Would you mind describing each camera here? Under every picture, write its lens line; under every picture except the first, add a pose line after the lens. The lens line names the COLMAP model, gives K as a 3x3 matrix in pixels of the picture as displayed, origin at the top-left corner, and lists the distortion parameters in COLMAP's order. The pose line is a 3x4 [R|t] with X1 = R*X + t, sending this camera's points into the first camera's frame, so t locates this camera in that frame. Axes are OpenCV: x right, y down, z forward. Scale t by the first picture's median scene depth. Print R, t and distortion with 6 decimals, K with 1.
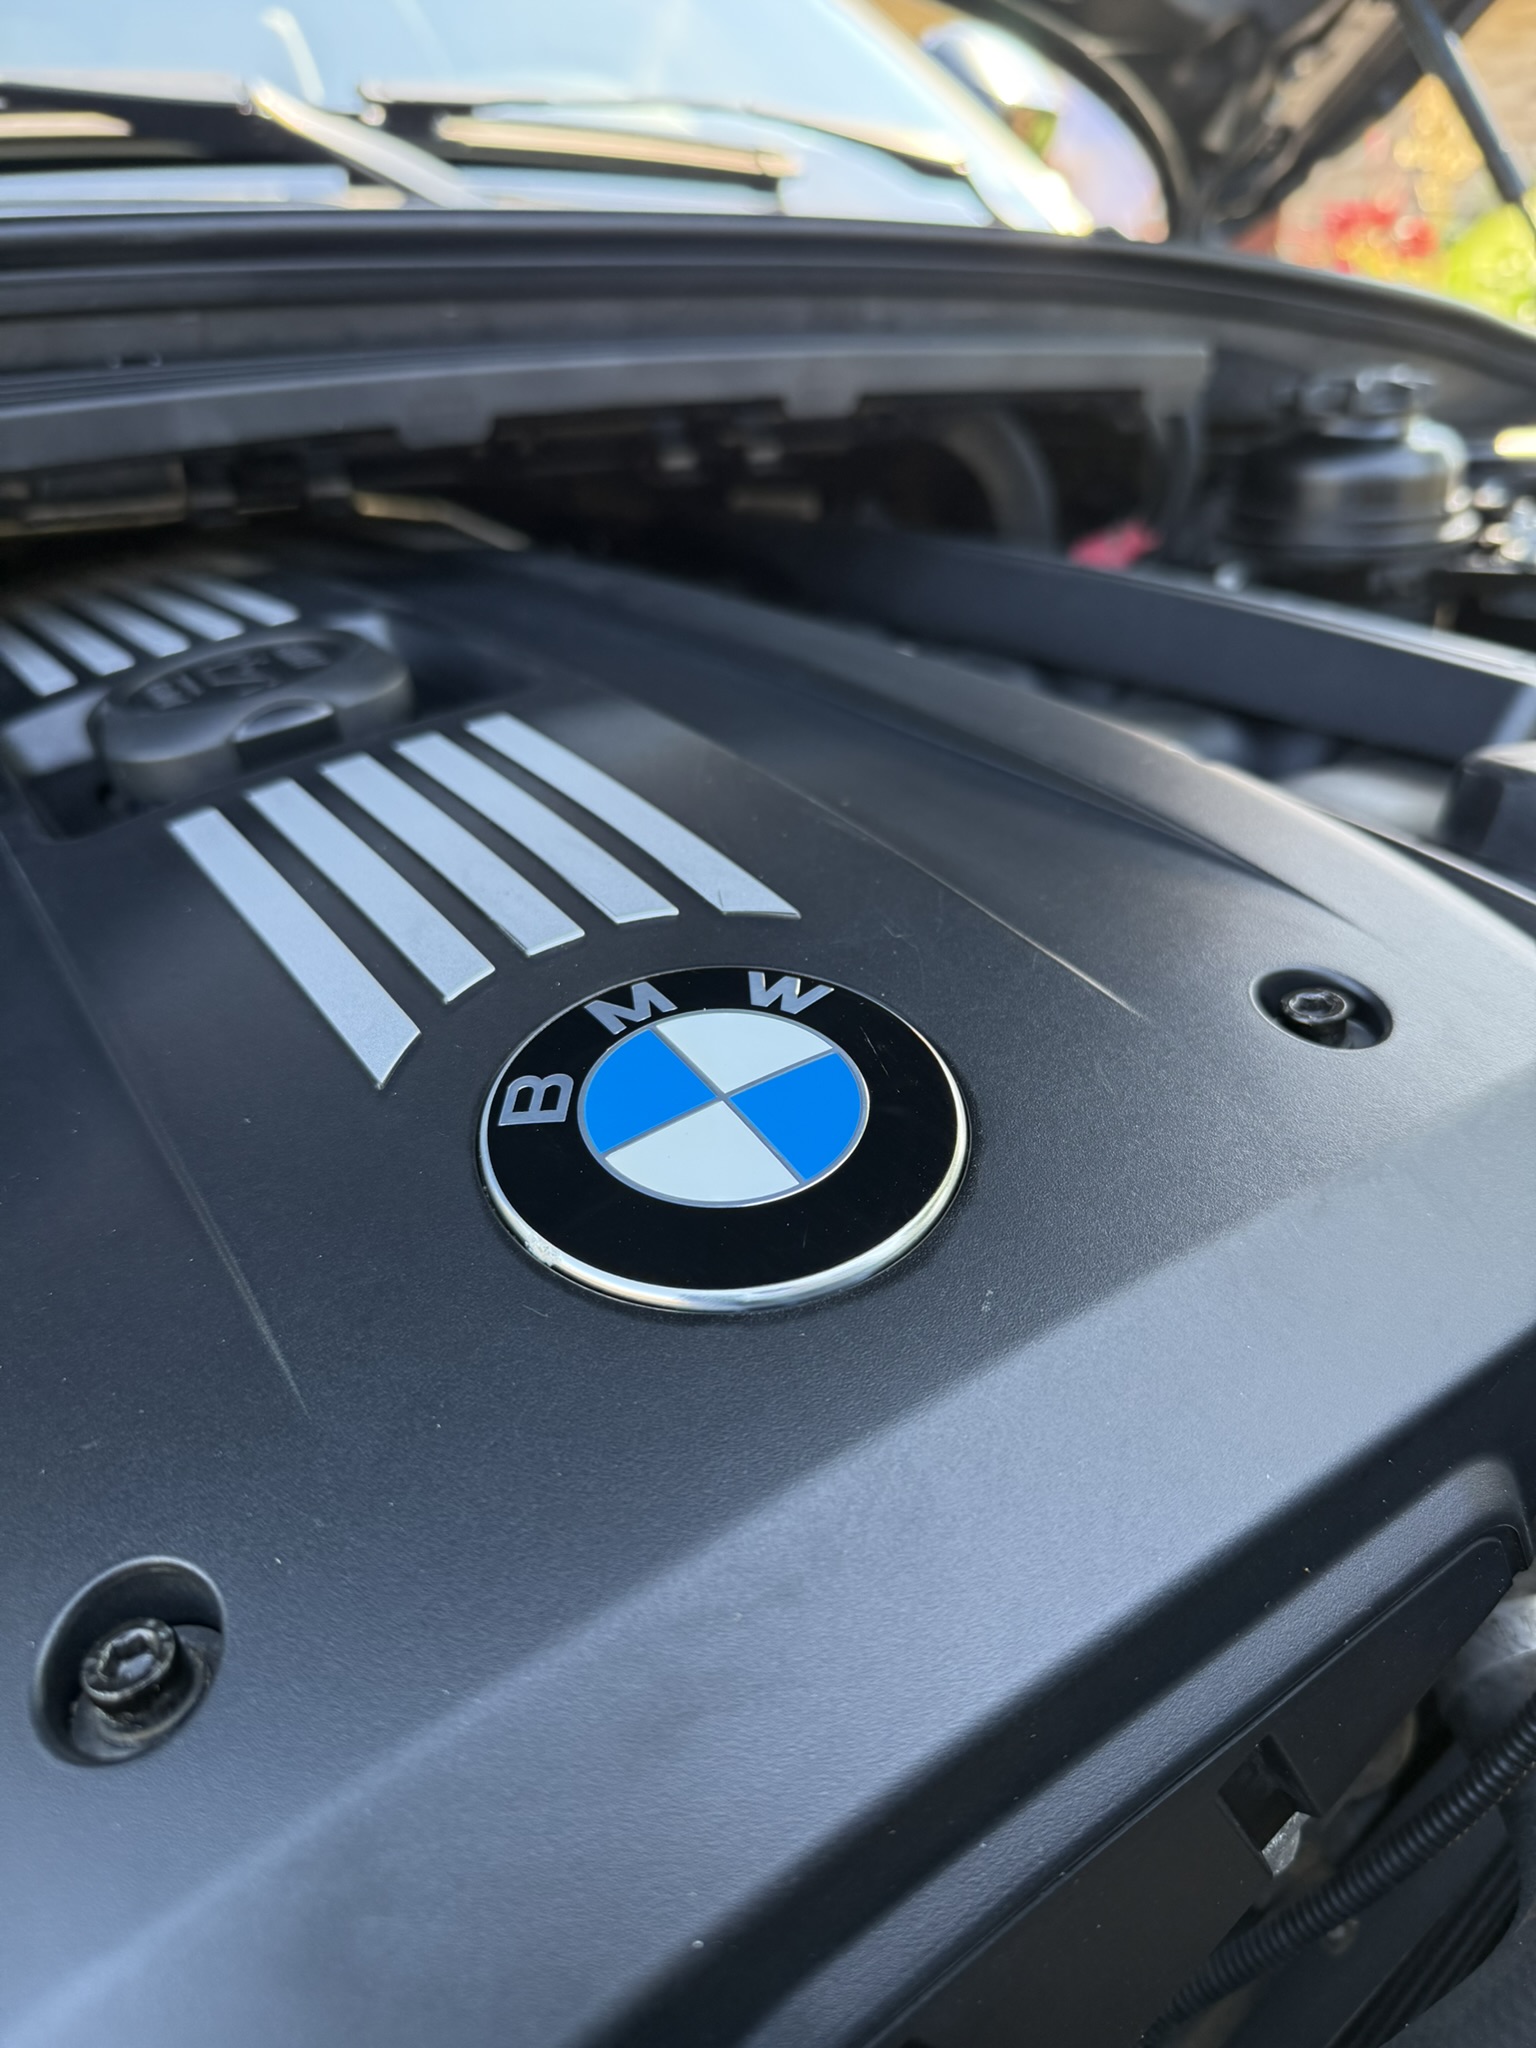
lens RADIAL K [[1408.3, 0, 754.7], [0, 1408.3, 1021.3], [0, 0, 1]] dist [0.011041, -0.021026]
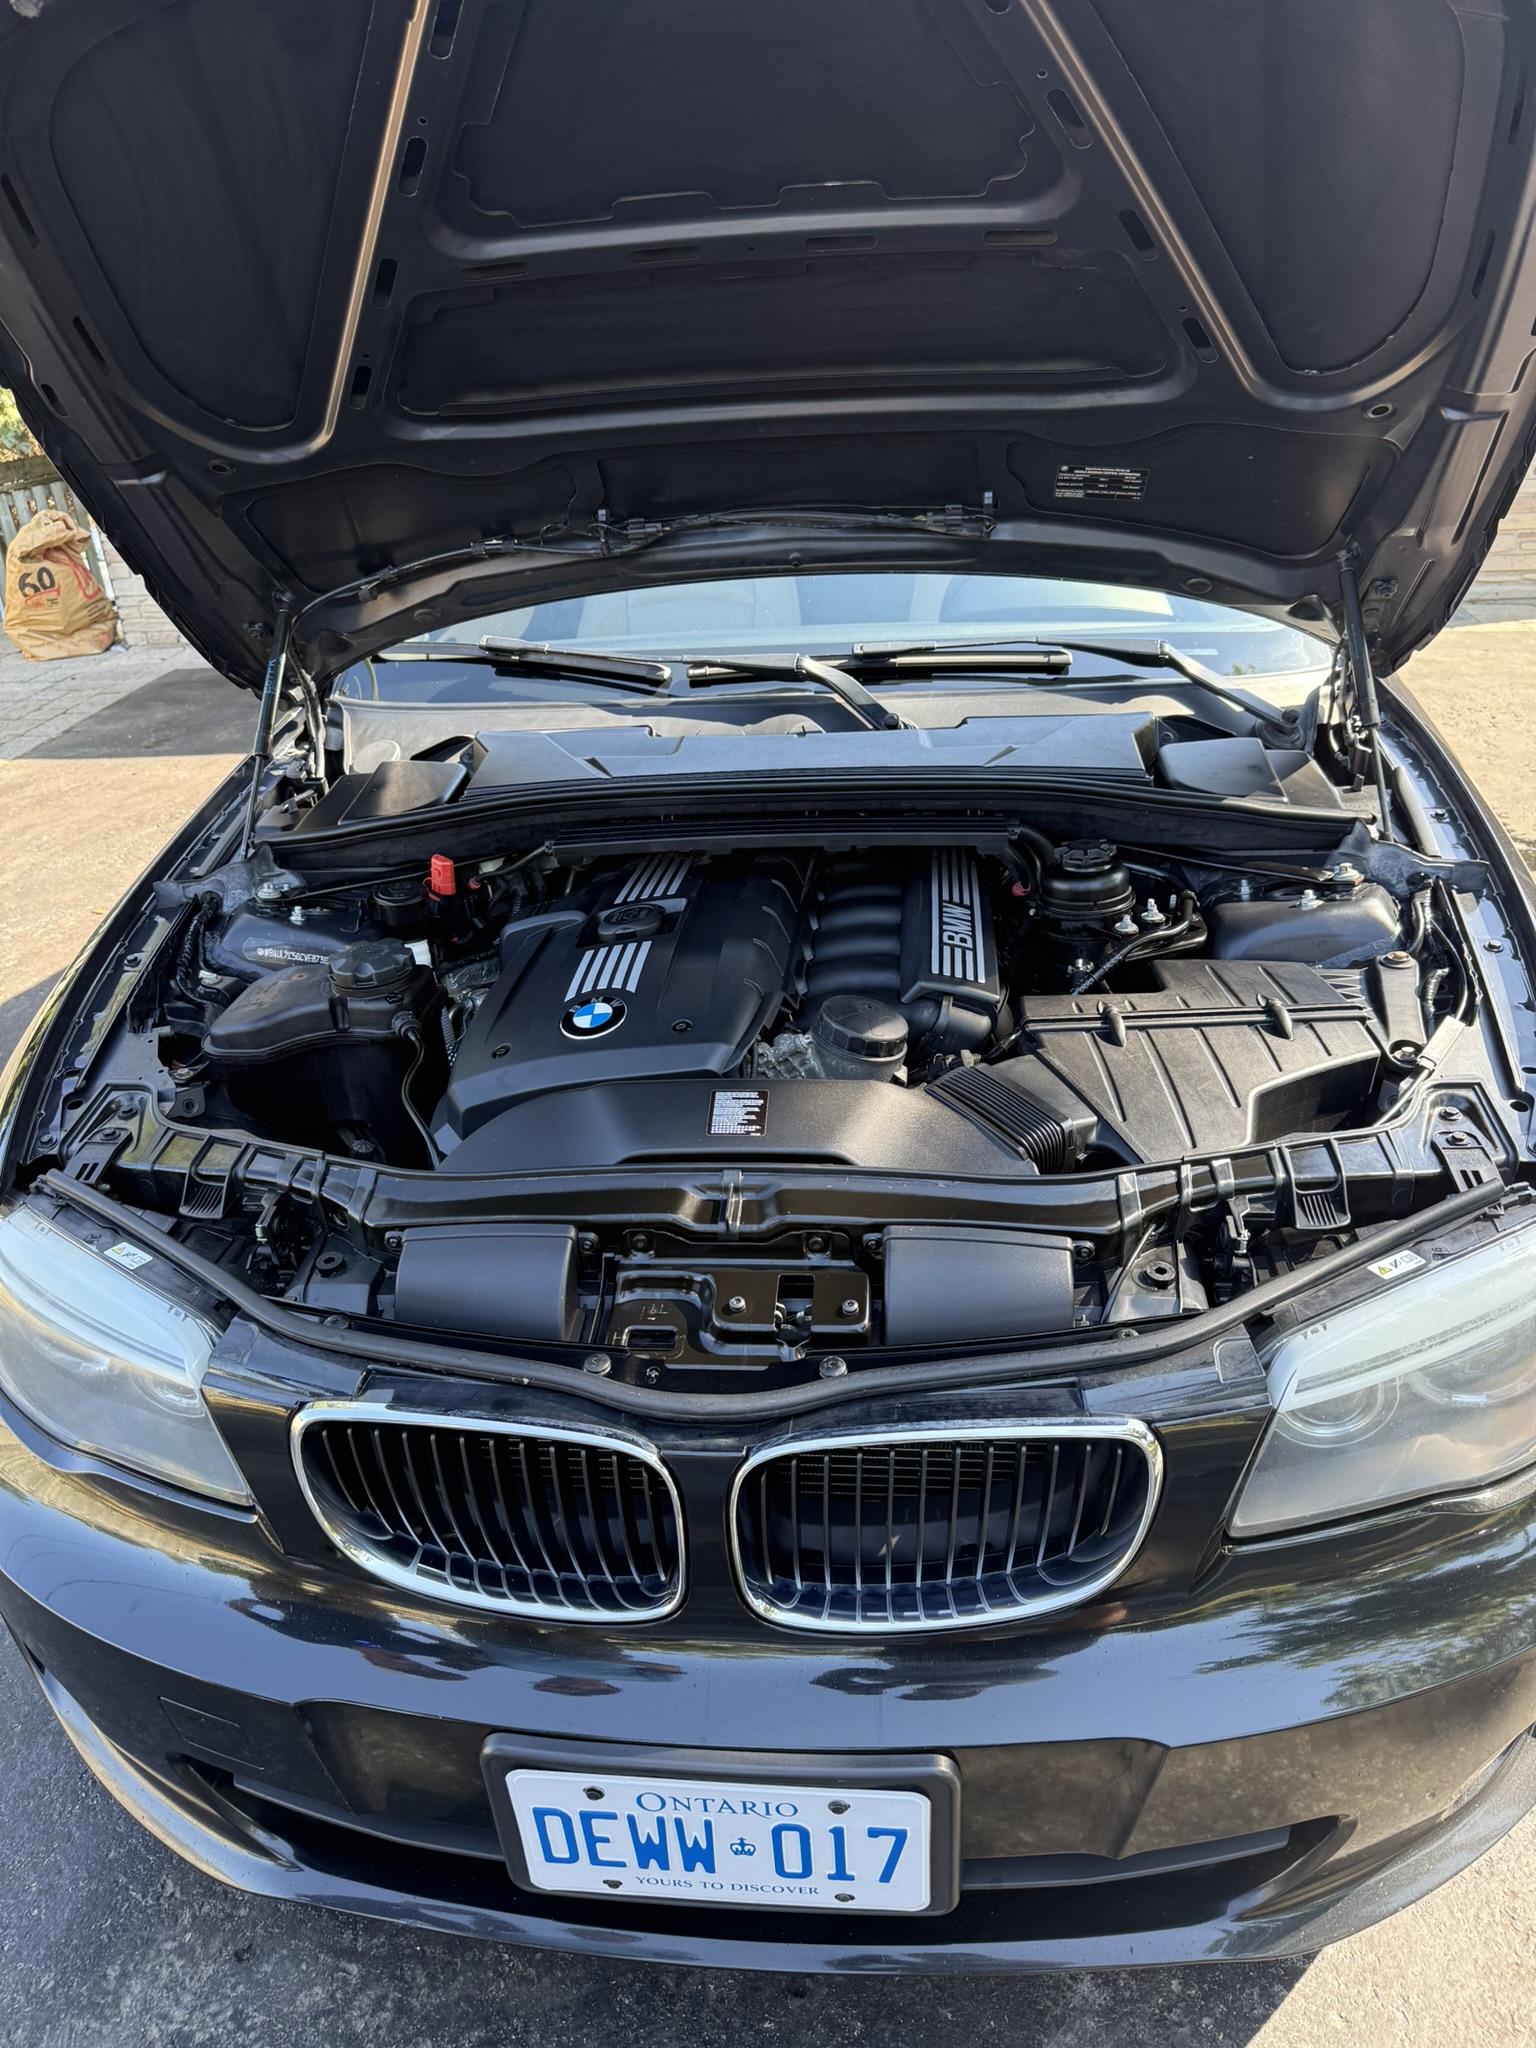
lens RADIAL K [[1414.5, 0, 761.3], [0, 1414.5, 1042.5], [0, 0, 1]] dist [0.006754, -0.011722]
pose [[0.781992, 0.220531, -0.582970, 4.000898], [-0.228007, 0.971700, 0.061737, -0.365592], [0.580087, 0.084644, 0.810144, -3.519628]]
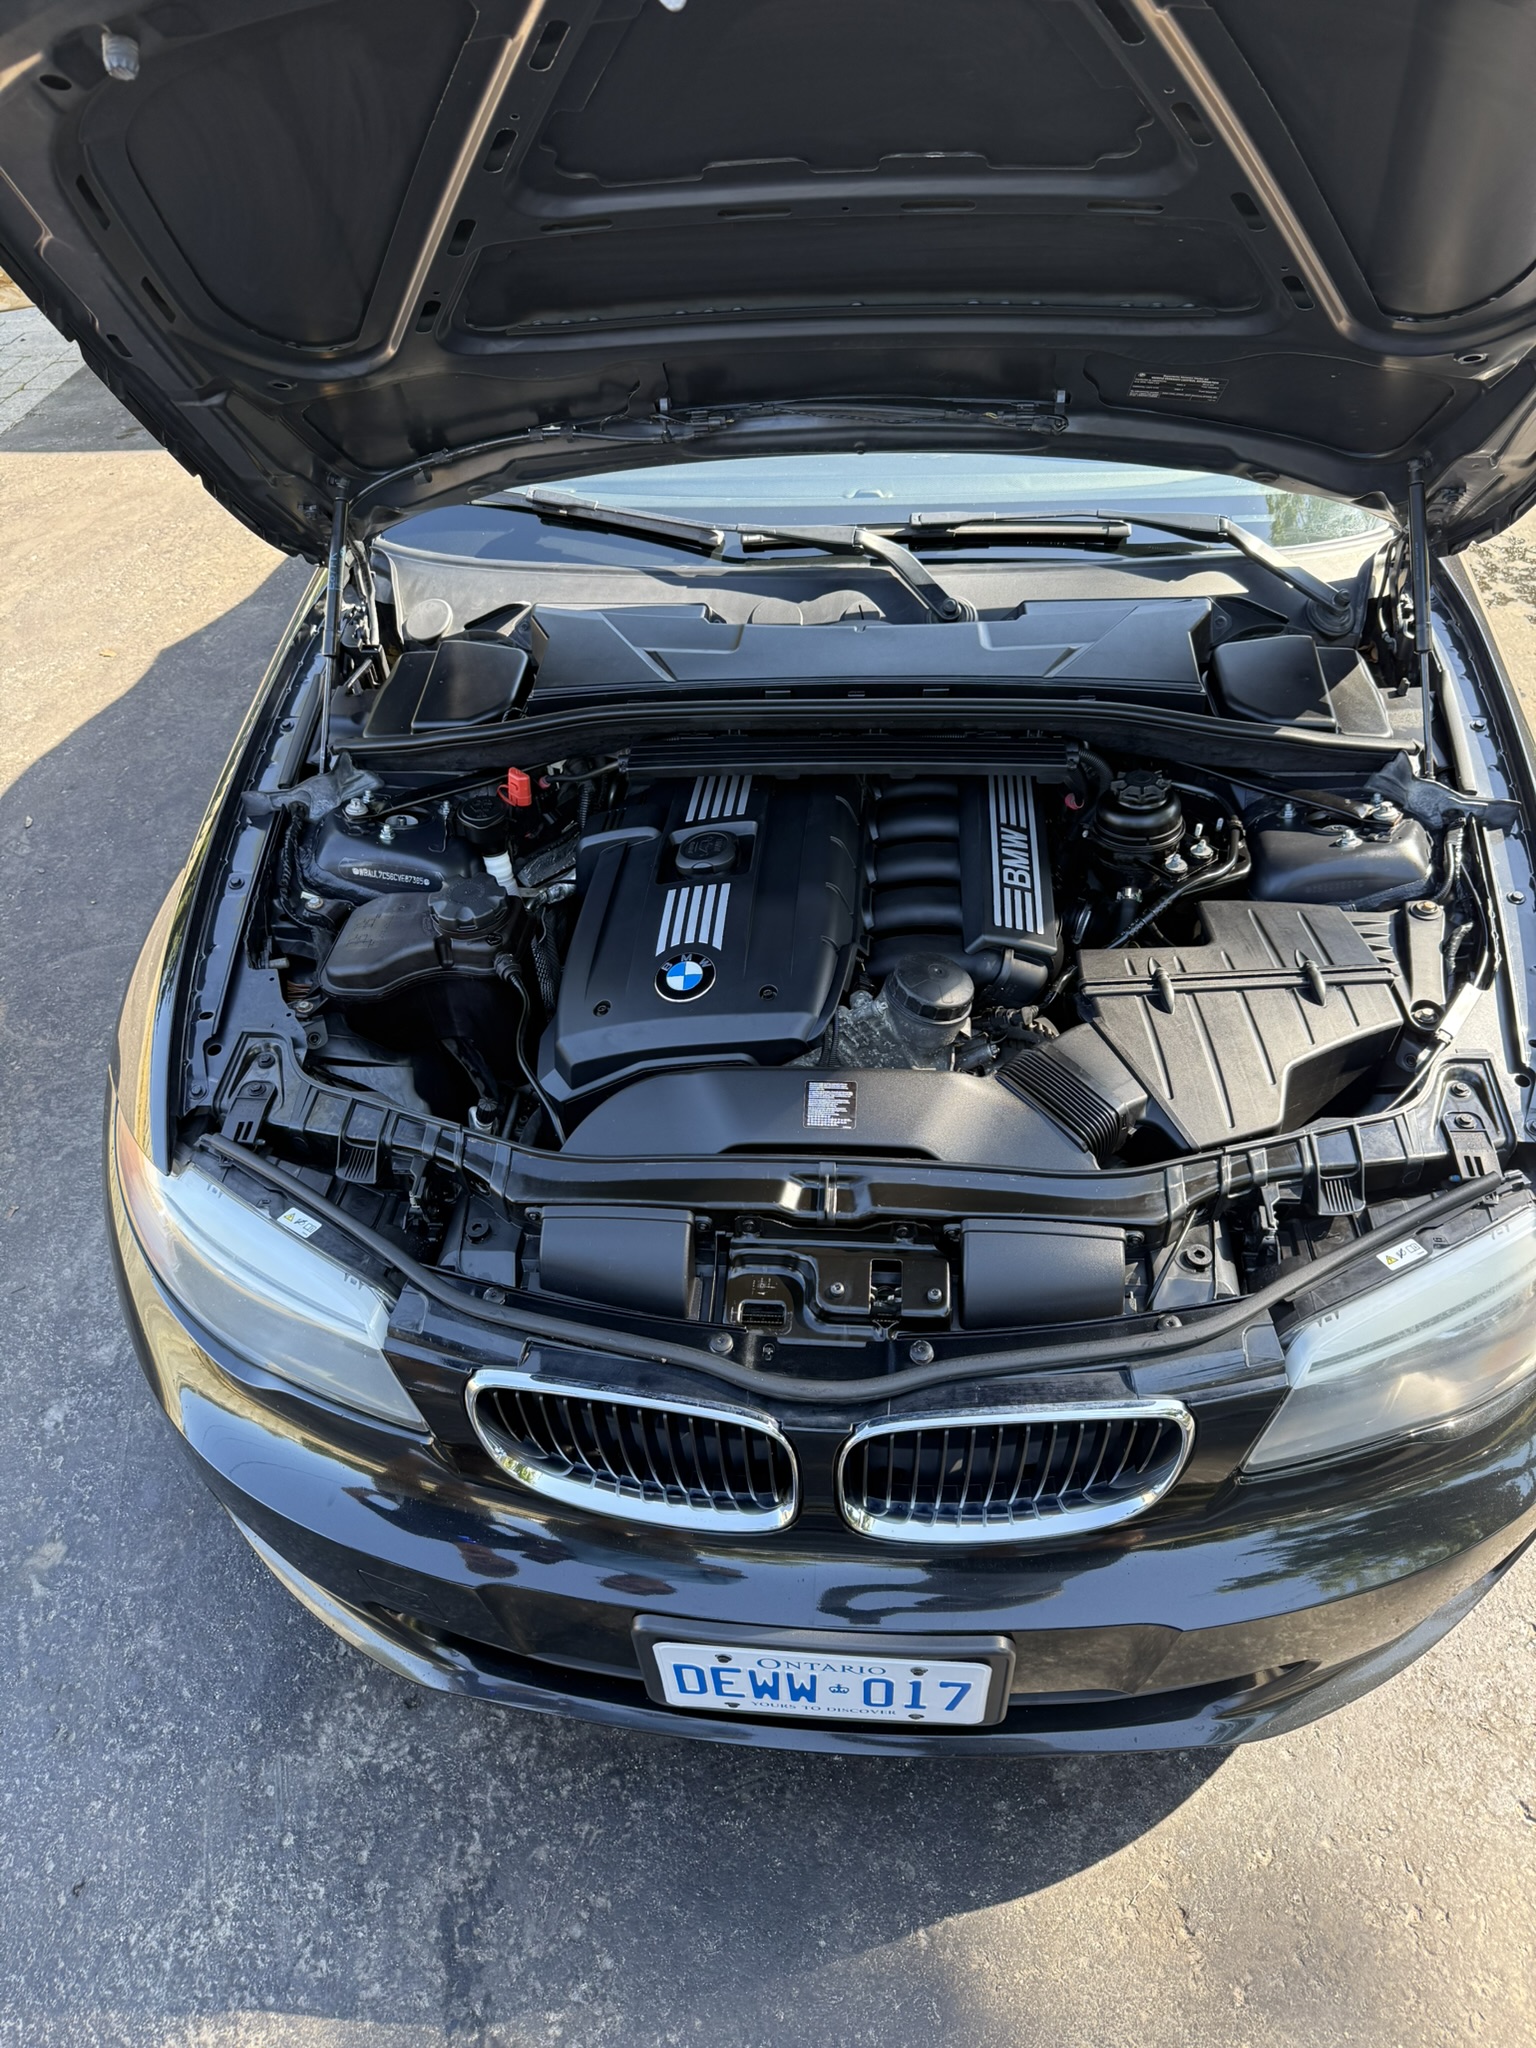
lens RADIAL K [[1408.3, 0, 754.7], [0, 1408.3, 1021.3], [0, 0, 1]] dist [0.011041, -0.021026]
pose [[0.787885, 0.353452, -0.504290, 3.536979], [-0.226590, 0.927830, 0.296290, -1.725784], [0.572620, -0.119176, 0.811112, -4.195917]]
